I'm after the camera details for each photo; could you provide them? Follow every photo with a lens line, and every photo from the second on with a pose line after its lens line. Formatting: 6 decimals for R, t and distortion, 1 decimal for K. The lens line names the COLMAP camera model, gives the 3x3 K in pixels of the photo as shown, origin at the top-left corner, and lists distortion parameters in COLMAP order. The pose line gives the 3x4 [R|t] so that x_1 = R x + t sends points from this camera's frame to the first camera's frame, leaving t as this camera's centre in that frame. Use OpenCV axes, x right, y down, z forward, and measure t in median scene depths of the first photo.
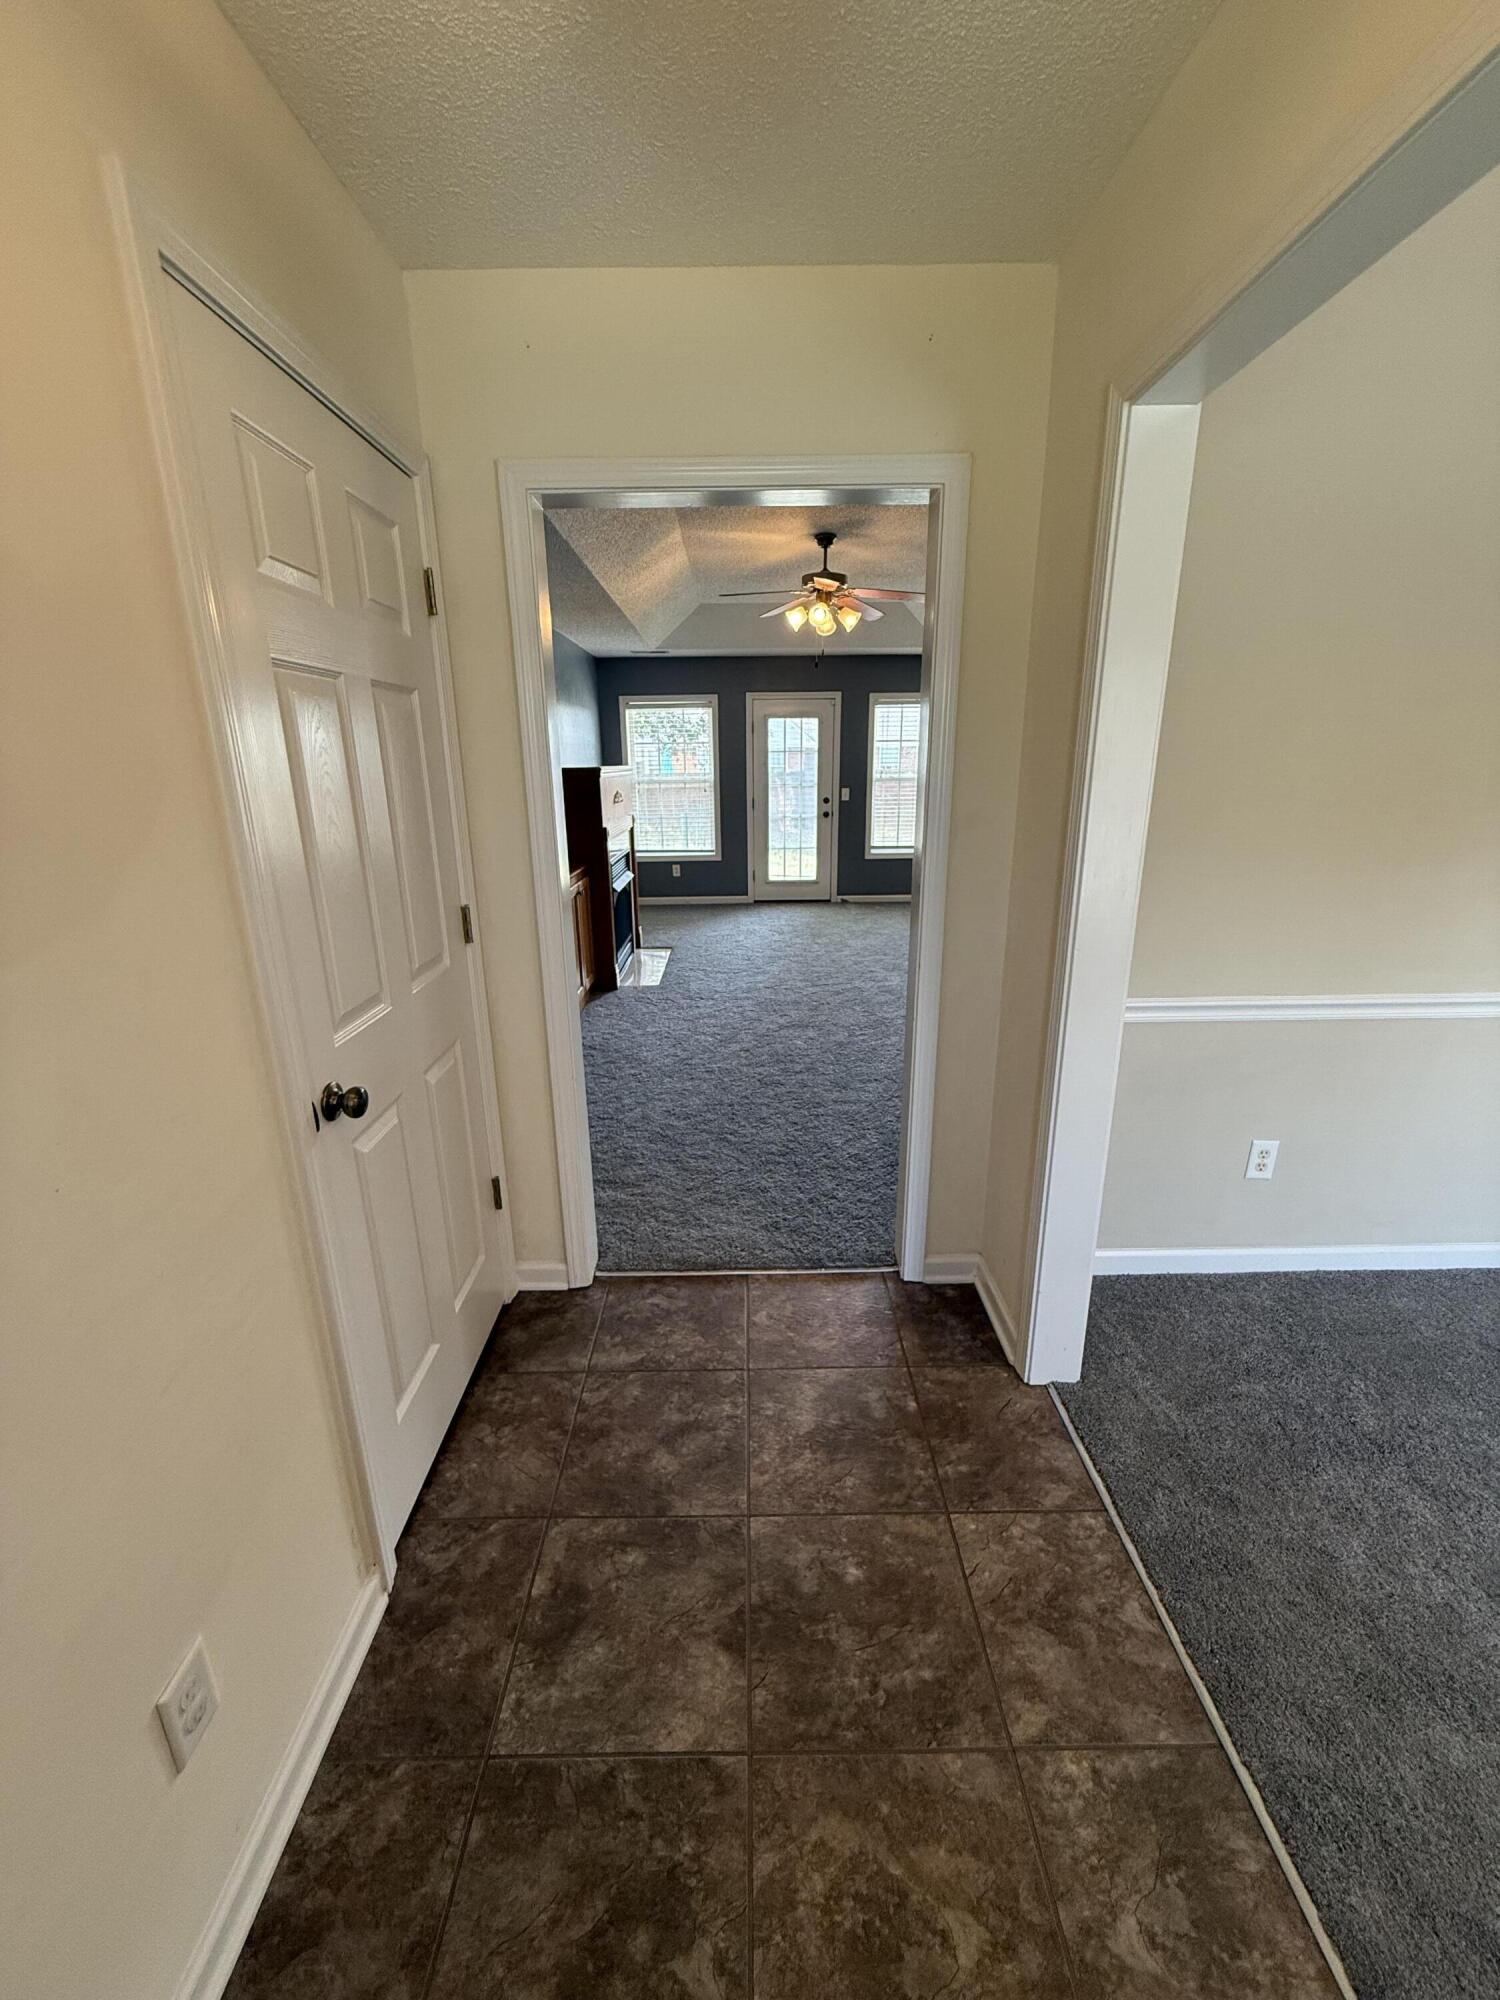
lens RADIAL K [[795.2, 0, 757.5], [0, 795.2, 999.4], [0, 0, 1]] dist [0.001680, 0.000373]
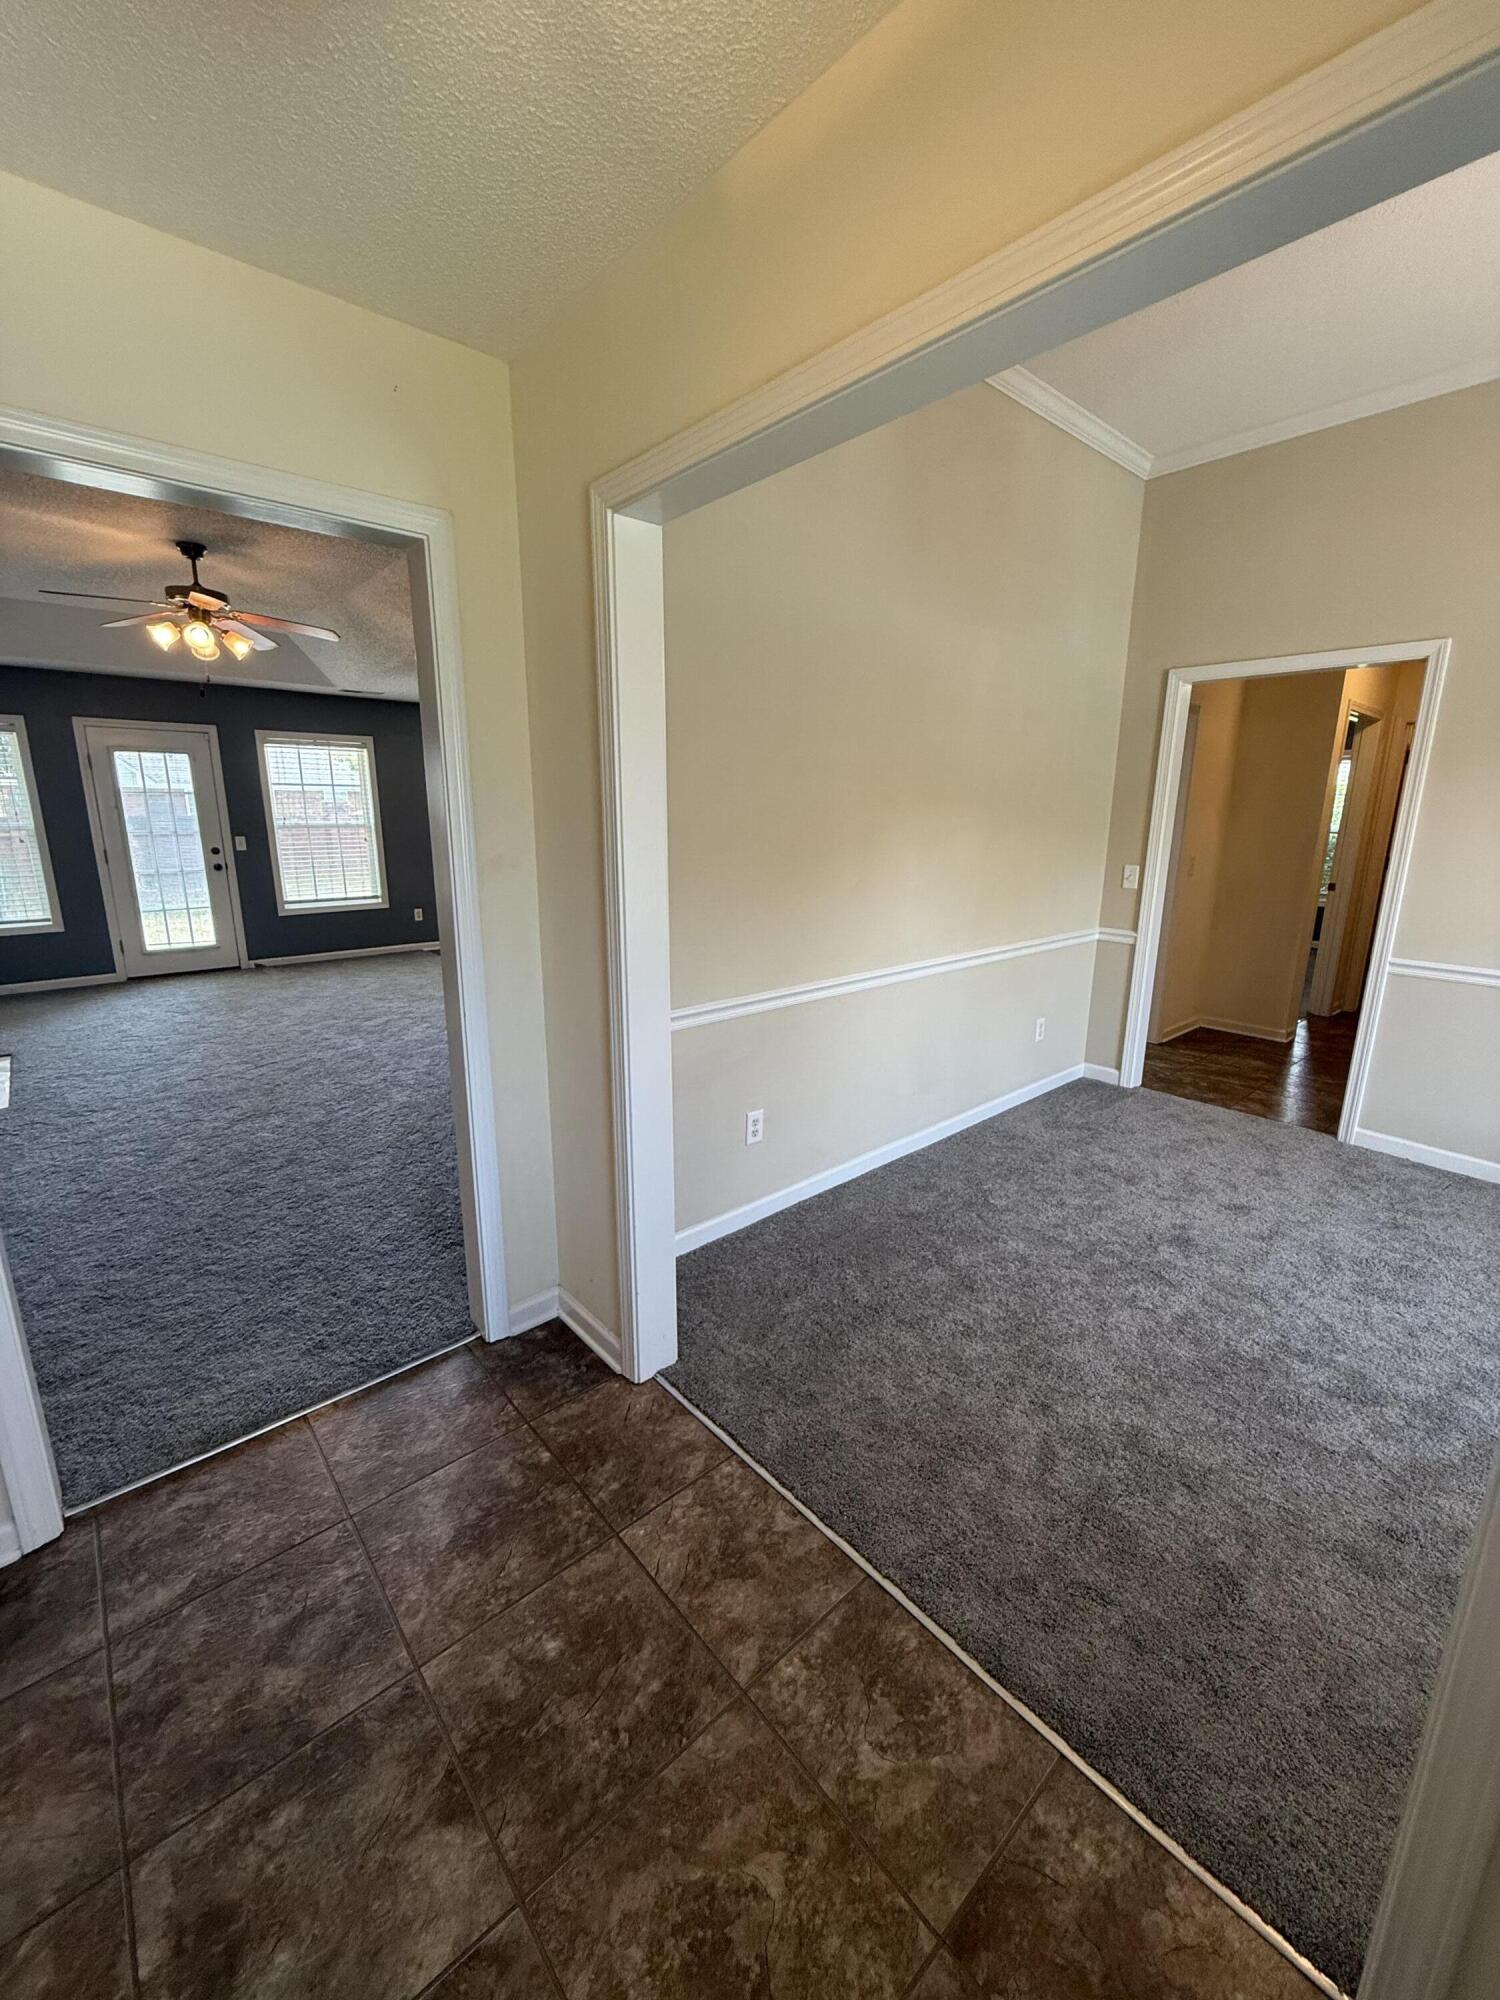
lens RADIAL K [[795.2, 0, 756.7], [0, 795.2, 995.1], [0, 0, 1]] dist [0.001680, 0.000373]
pose [[0.757202, -0.135194, 0.639037, -0.151850], [0.174514, 0.984654, 0.001529, -0.002910], [-0.629436, 0.110363, 0.769175, 0.023672]]
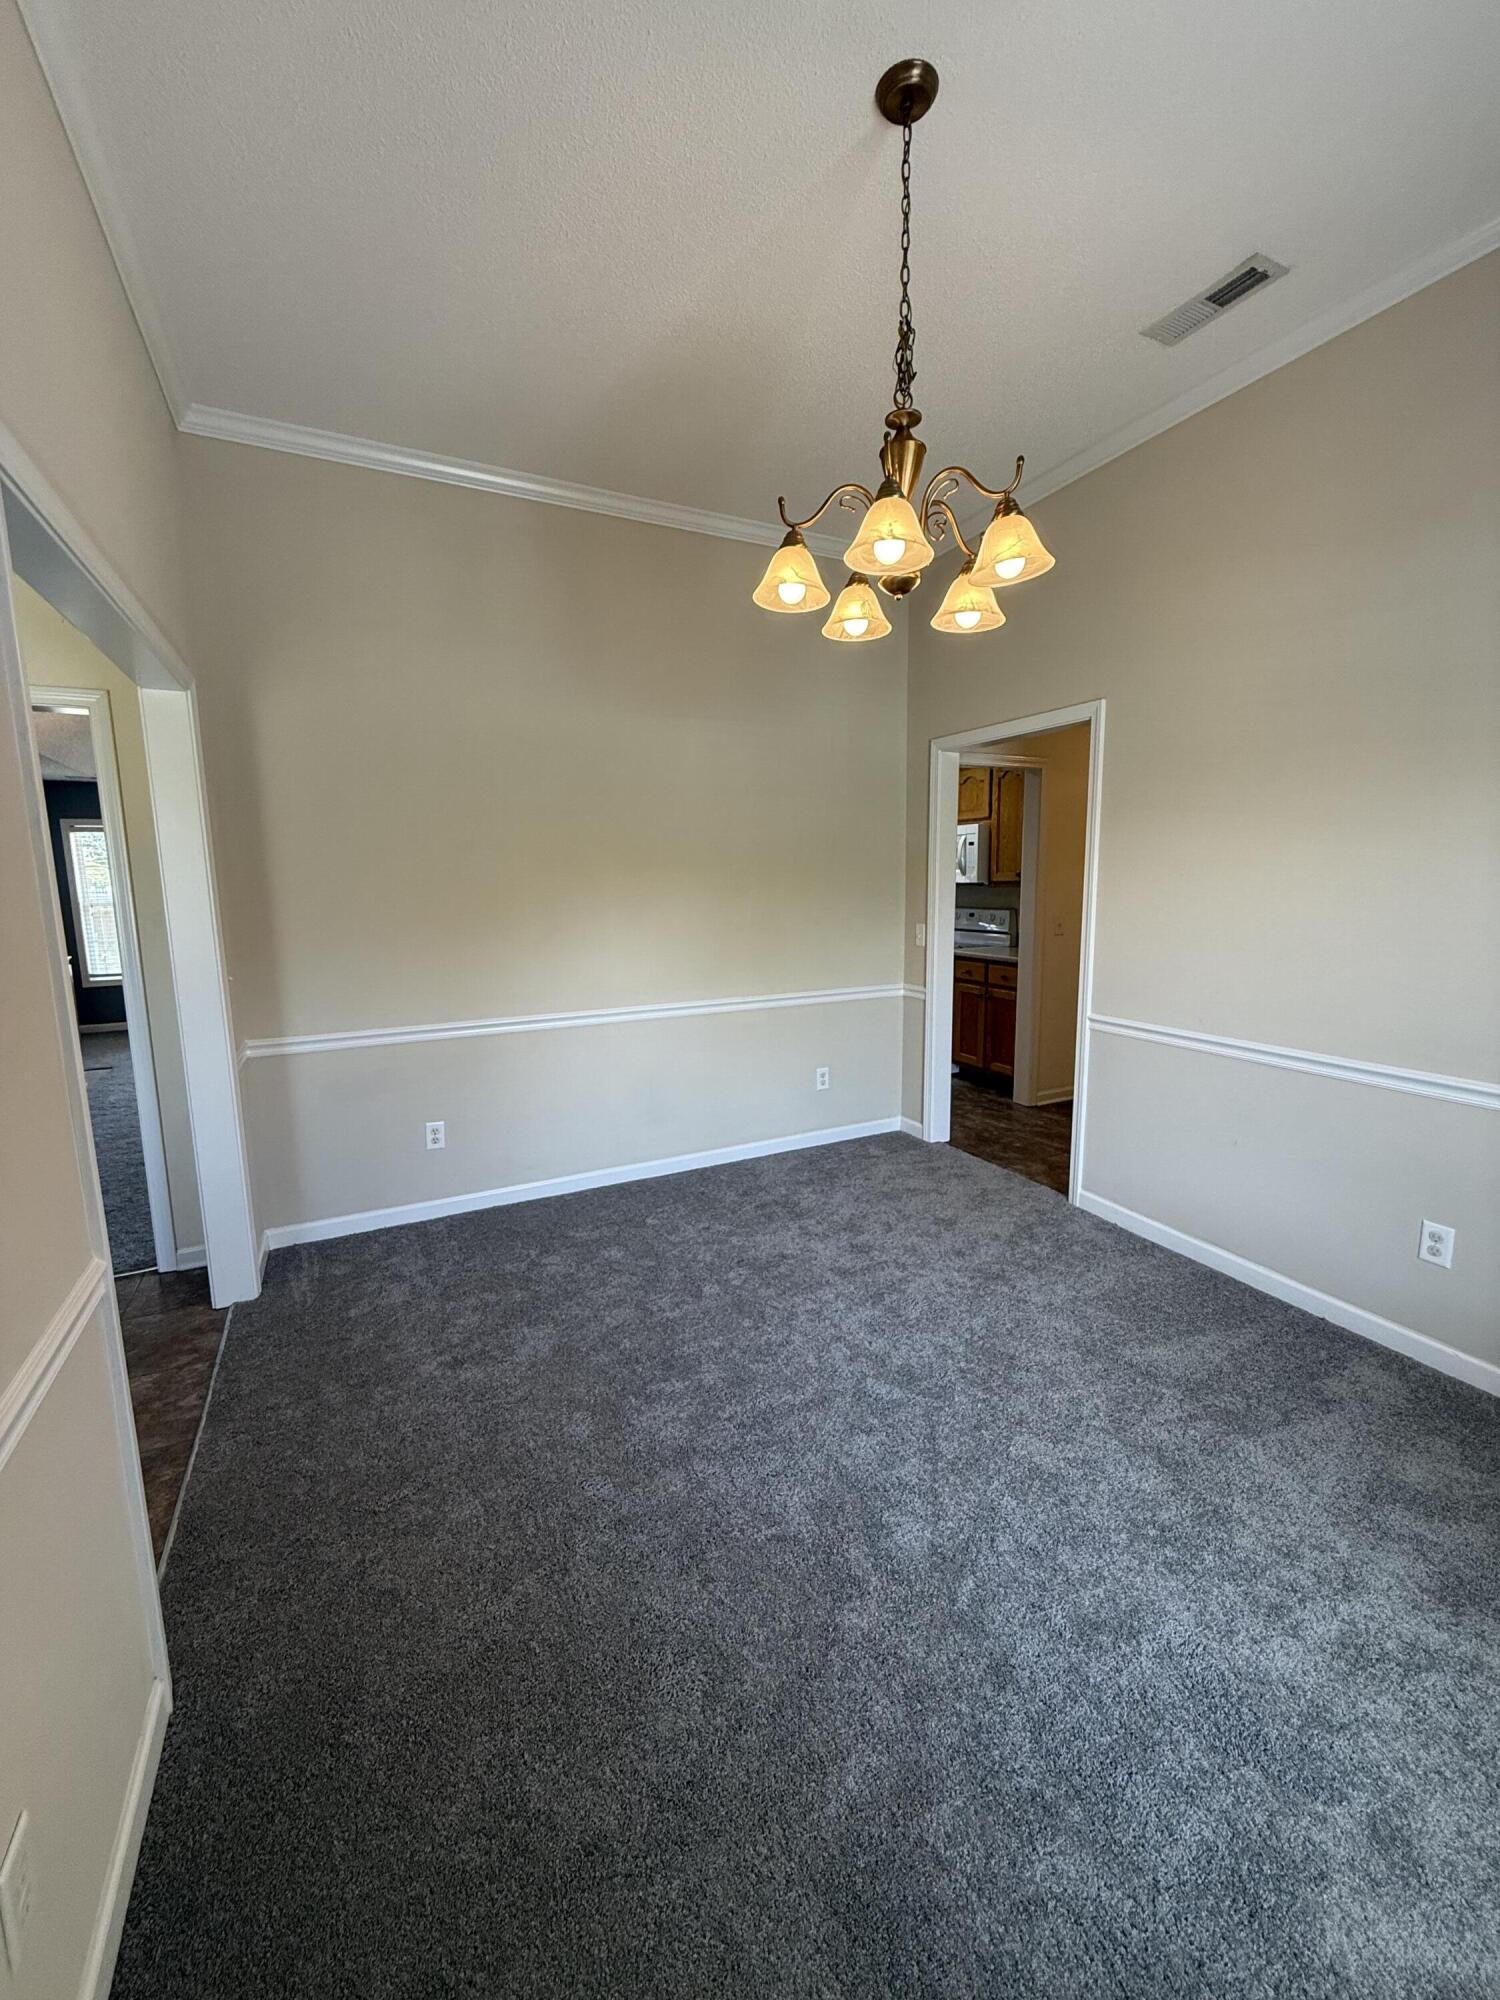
lens RADIAL K [[795.2, 0, 744.7], [0, 795.2, 992.8], [0, 0, 1]] dist [0.001680, 0.000373]
pose [[0.898828, -0.065363, 0.433400, 0.616553], [0.131234, 0.983587, -0.123828, 0.233707], [-0.418193, 0.168177, 0.892654, -0.750410]]
